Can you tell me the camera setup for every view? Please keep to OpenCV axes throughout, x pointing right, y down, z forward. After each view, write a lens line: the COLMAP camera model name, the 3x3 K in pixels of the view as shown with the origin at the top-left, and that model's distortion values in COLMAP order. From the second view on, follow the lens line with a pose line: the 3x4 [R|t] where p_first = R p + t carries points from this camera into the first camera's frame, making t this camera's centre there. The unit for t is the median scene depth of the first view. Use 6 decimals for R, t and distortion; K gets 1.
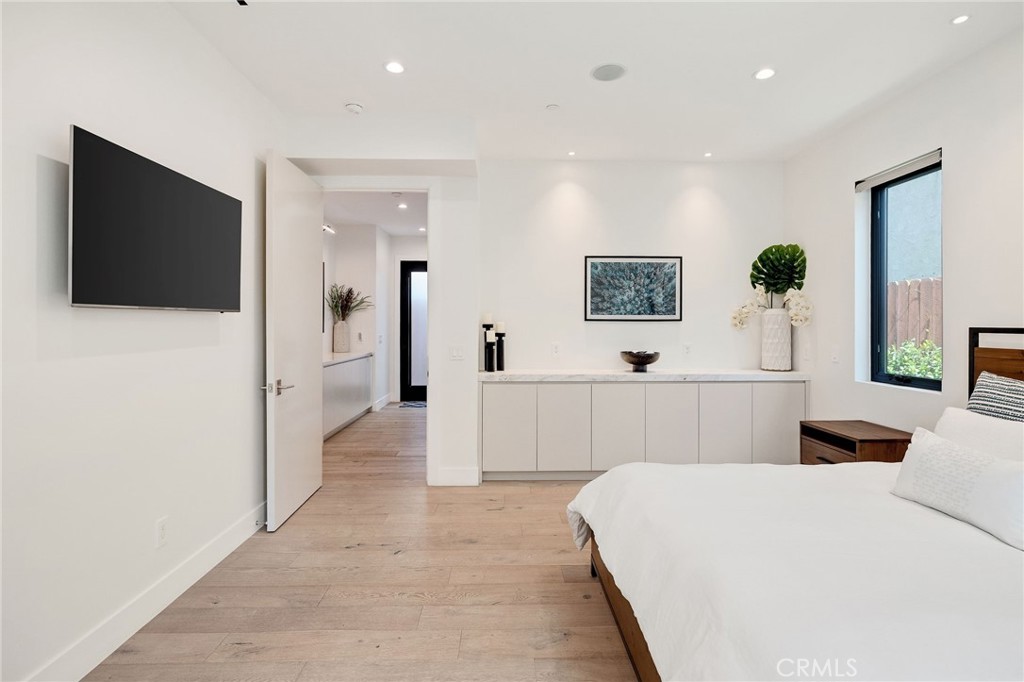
lens RADIAL K [[514.6, 0, 513.3], [0, 514.6, 323.4], [0, 0, 1]] dist [-0.003201, 0.000143]
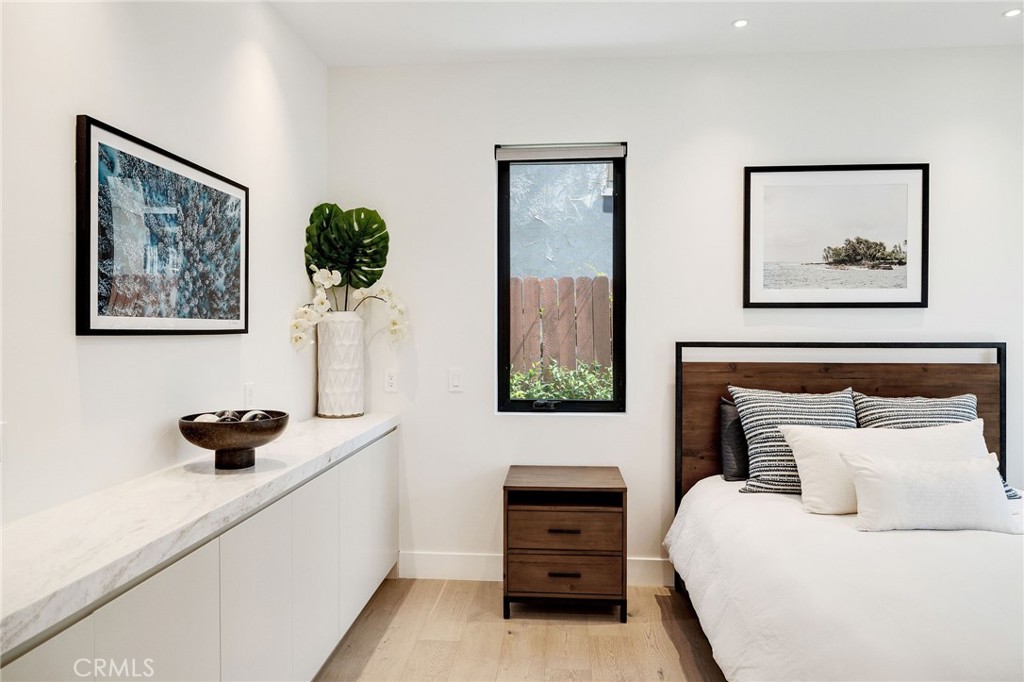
lens RADIAL K [[625.1, 0, 512.0], [0, 625.1, 341.0], [0, 0, 1]] dist [-0.016235, -0.000359]
pose [[0.106630, -0.021670, 0.994063, -0.193207], [-0.004004, 0.999745, 0.022223, -0.011260], [-0.994291, -0.006350, 0.106516, 0.744095]]
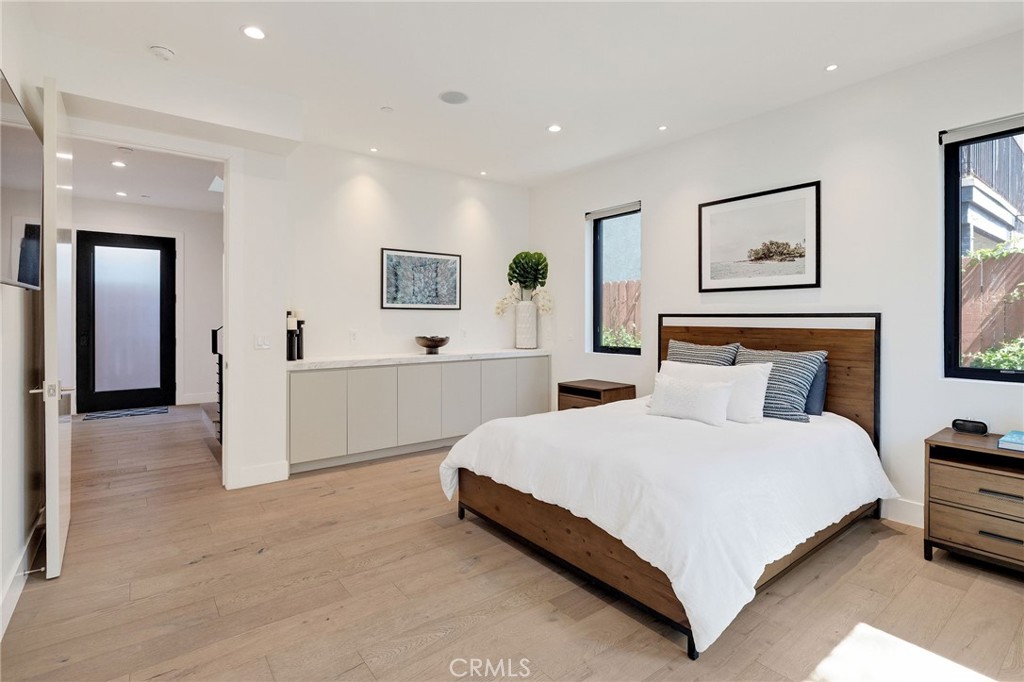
lens RADIAL K [[509.1, 0, 535.1], [0, 509.1, 317.6], [0, 0, 1]] dist [0.000426, 0.000348]
pose [[0.790075, -0.000732, 0.613010, -0.264089], [-0.001194, 0.999996, 0.002733, 0.010087], [-0.613009, -0.002891, 0.790071, -0.028006]]
